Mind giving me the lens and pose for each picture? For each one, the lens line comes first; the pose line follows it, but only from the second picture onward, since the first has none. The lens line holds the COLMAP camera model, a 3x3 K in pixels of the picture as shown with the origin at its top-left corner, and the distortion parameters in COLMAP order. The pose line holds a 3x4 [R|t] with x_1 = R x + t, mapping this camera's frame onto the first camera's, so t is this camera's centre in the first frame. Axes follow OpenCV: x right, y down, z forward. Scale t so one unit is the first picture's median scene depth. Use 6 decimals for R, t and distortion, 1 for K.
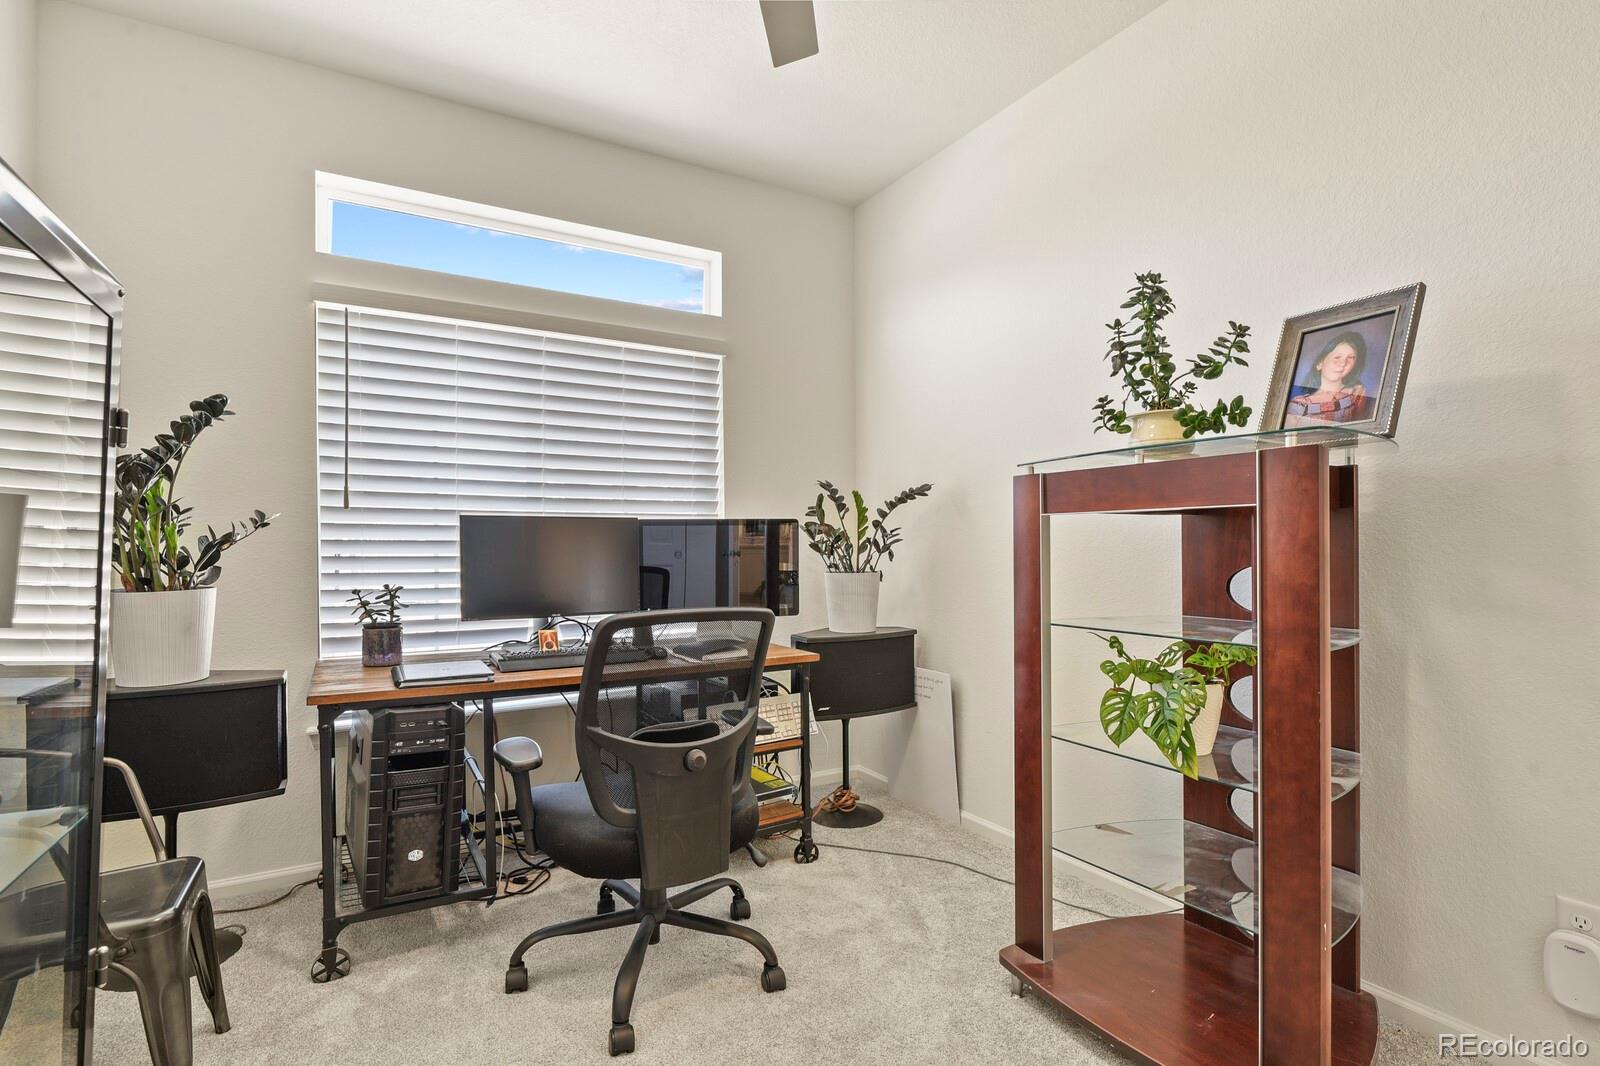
lens RADIAL K [[771.3, 0, 804.5], [0, 771.3, 534.4], [0, 0, 1]] dist [0.001100, 0.000237]
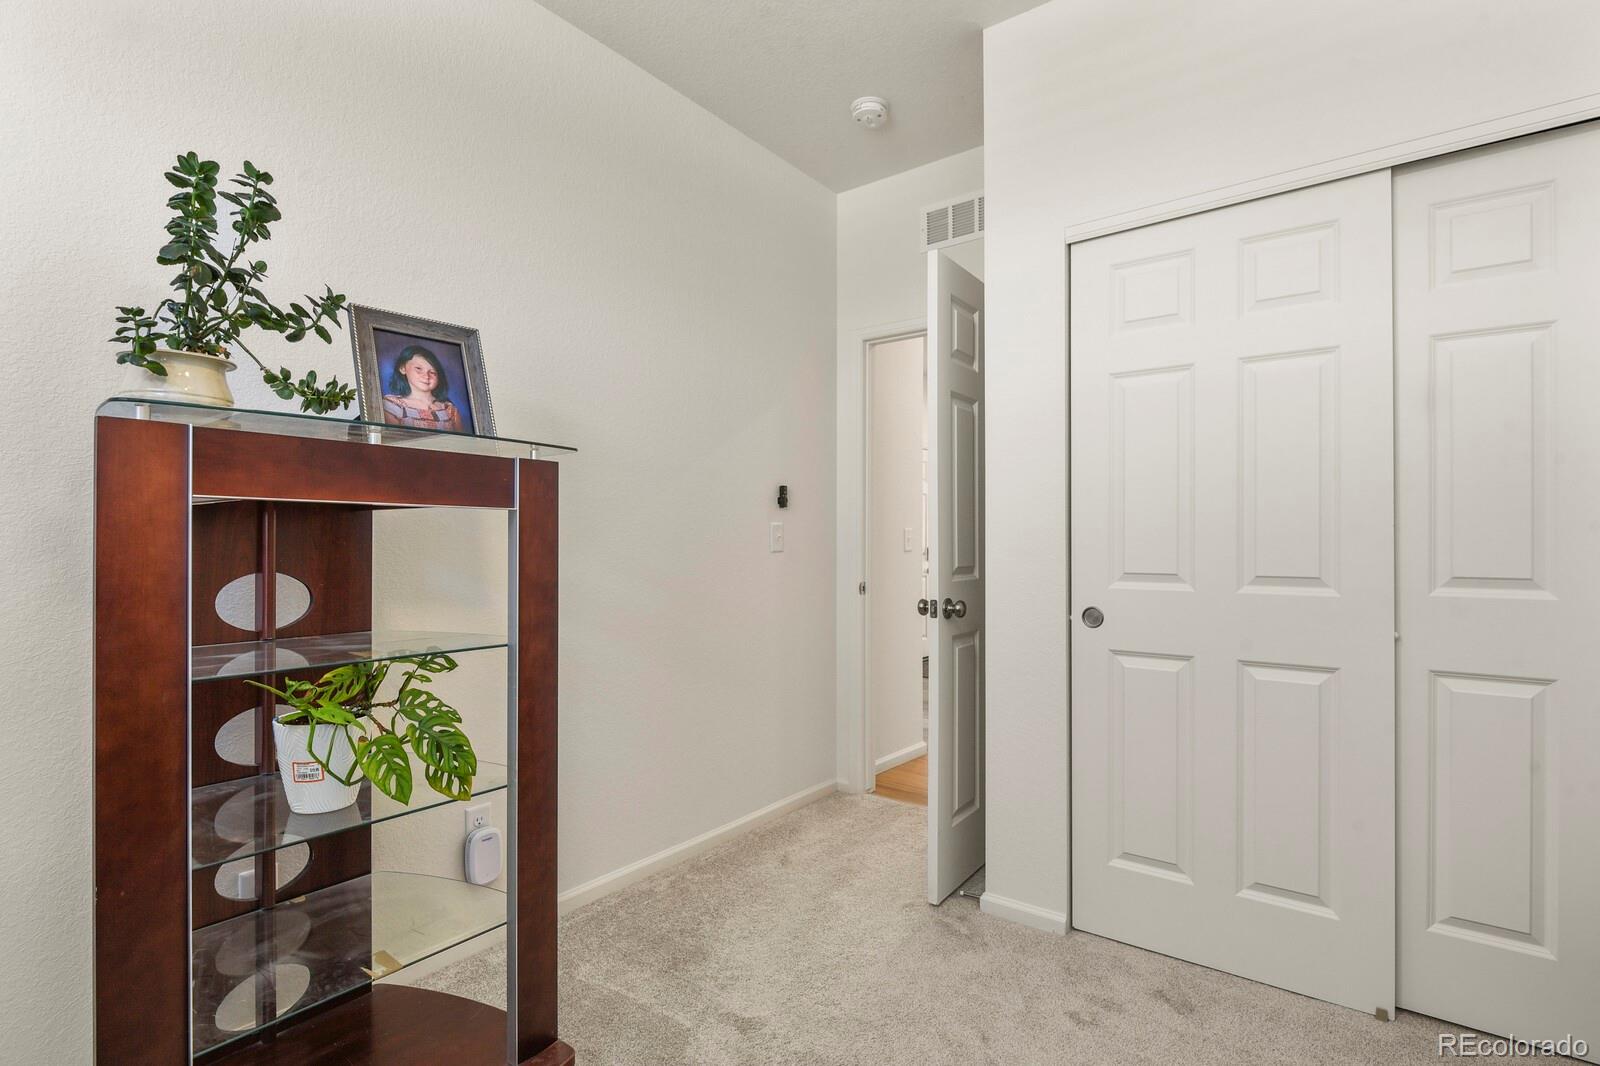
lens RADIAL K [[771.3, 0, 804.1], [0, 771.3, 543.9], [0, 0, 1]] dist [0.001100, 0.000237]
pose [[-0.401056, 0.009939, 0.916000, -0.464979], [-0.008810, 0.999853, -0.014706, 0.018429], [-0.916011, -0.013968, -0.400910, 0.929942]]
